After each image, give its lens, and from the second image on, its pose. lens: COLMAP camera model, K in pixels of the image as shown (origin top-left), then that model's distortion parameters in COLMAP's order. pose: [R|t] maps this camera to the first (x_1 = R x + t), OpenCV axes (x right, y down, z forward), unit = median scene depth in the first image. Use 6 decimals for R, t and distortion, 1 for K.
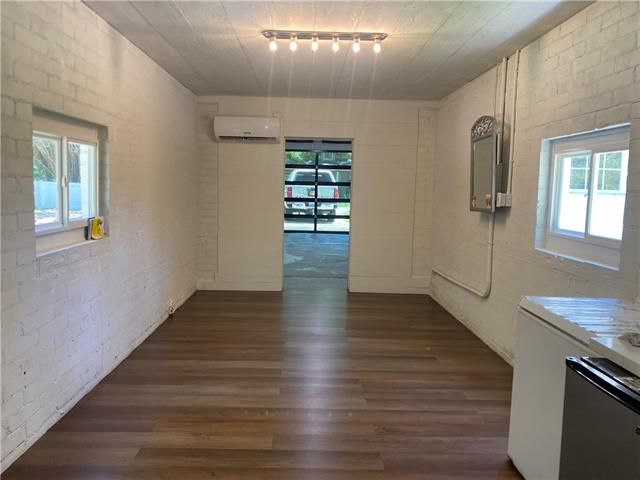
lens RADIAL K [[485.8, 0, 319.2], [0, 485.8, 225.2], [0, 0, 1]] dist [0.096459, -0.169921]
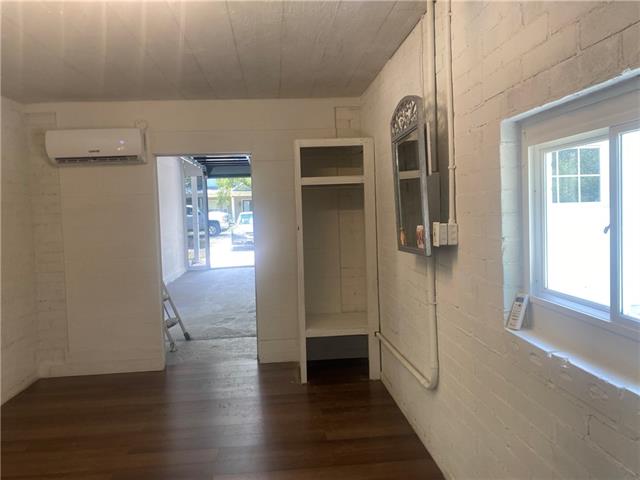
lens RADIAL K [[485.8, 0, 319.2], [0, 485.8, 225.2], [0, 0, 1]] dist [0.096459, -0.169921]
pose [[0.995766, -0.061678, 0.068157, 0.166452], [0.064954, 0.996783, -0.046952, -0.038968], [-0.065042, 0.051180, 0.996569, 0.380183]]
